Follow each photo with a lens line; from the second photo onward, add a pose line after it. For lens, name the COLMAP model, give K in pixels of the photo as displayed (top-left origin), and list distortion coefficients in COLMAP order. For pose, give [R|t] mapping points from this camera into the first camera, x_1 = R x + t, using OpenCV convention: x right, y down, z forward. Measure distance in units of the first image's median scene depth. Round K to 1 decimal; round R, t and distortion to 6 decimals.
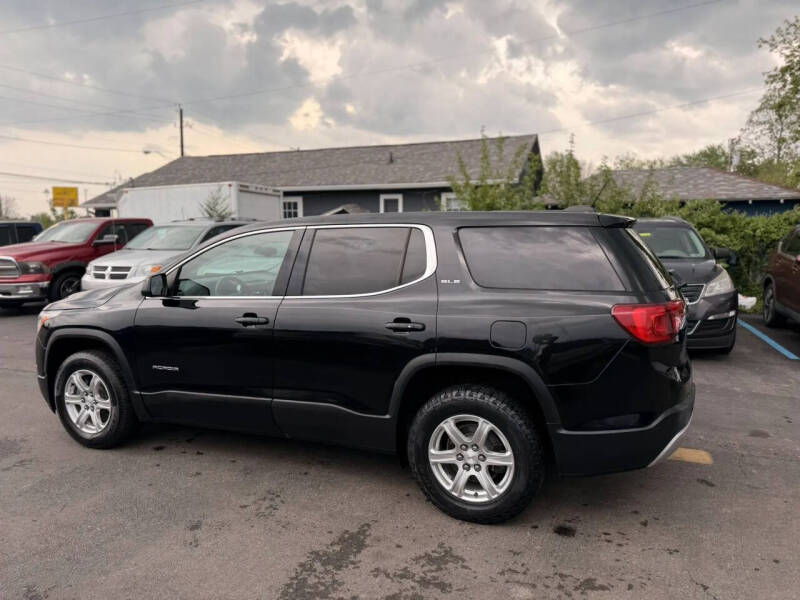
lens RADIAL K [[571.1, 0, 402.9], [0, 571.1, 303.8], [0, 0, 1]] dist [0.032838, -0.043985]
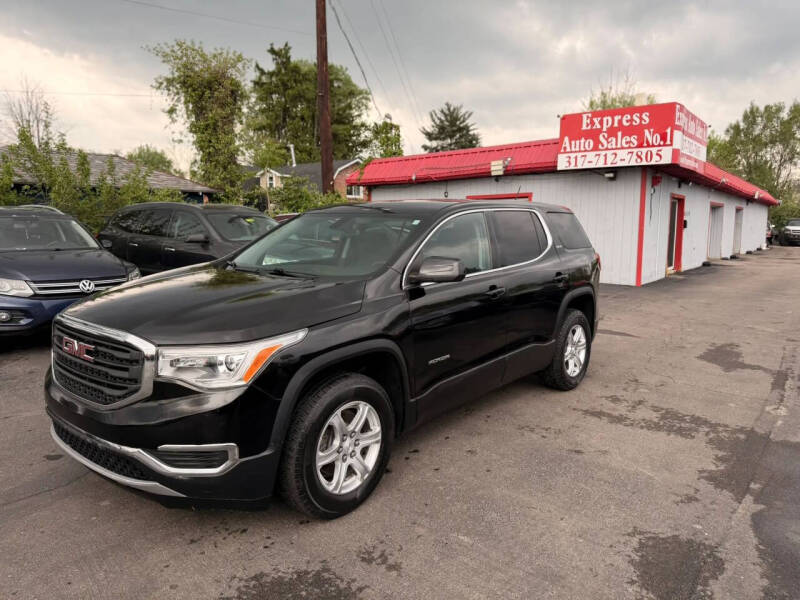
lens RADIAL K [[571.1, 0, 405.8], [0, 571.1, 304.6], [0, 0, 1]] dist [0.032838, -0.043985]
pose [[0.279641, -0.130889, 0.951141, -1.174018], [0.110285, 0.988485, 0.103604, -0.069178], [-0.953750, 0.075924, 0.290856, 0.709742]]
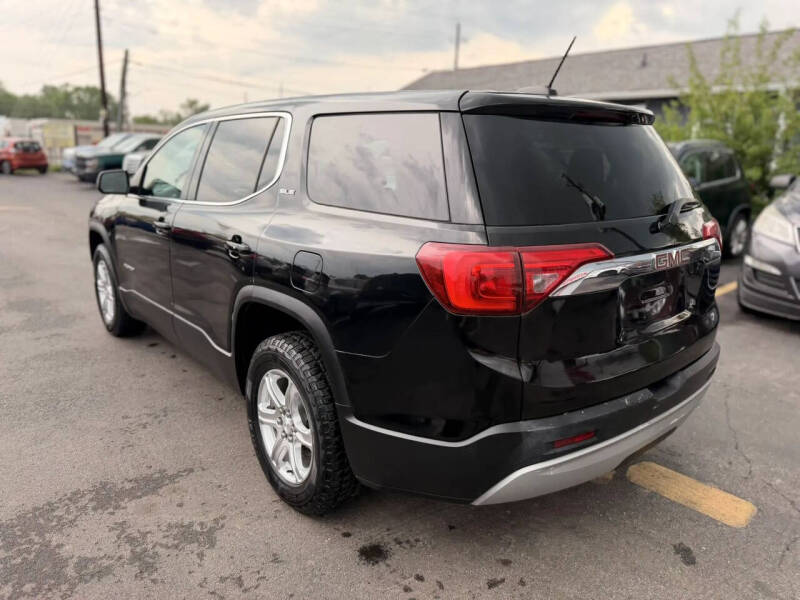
lens RADIAL K [[571.1, 0, 398.8], [0, 571.1, 304.2], [0, 0, 1]] dist [0.032838, -0.043985]
pose [[0.884666, 0.142914, -0.443782, 0.416760], [-0.083086, 0.984950, 0.151559, -0.014759], [0.458763, -0.097207, 0.883226, 0.296058]]
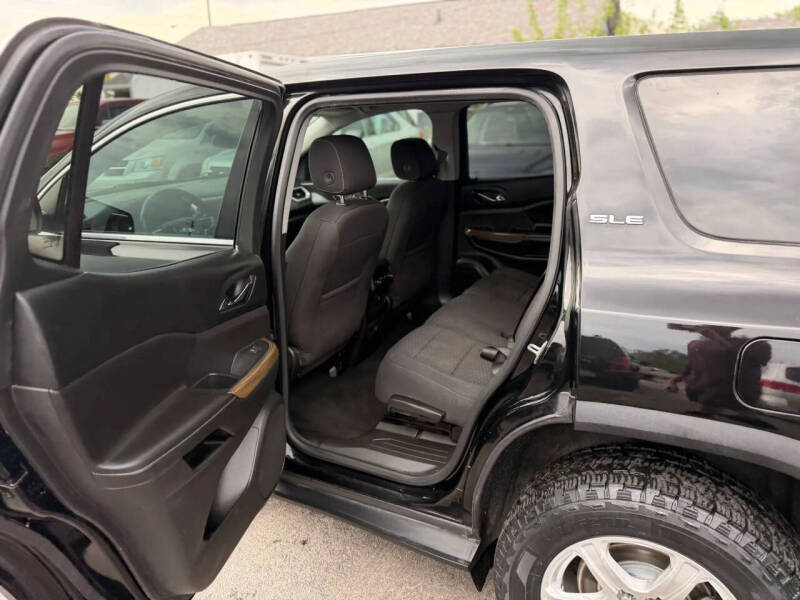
lens RADIAL K [[571.1, 0, 399.2], [0, 571.1, 305.7], [0, 0, 1]] dist [0.032838, -0.043985]
pose [[0.996412, 0.004875, -0.084492, -0.023390], [0.012224, 0.979583, 0.200670, -0.045816], [0.083745, -0.200983, 0.976009, 0.438389]]
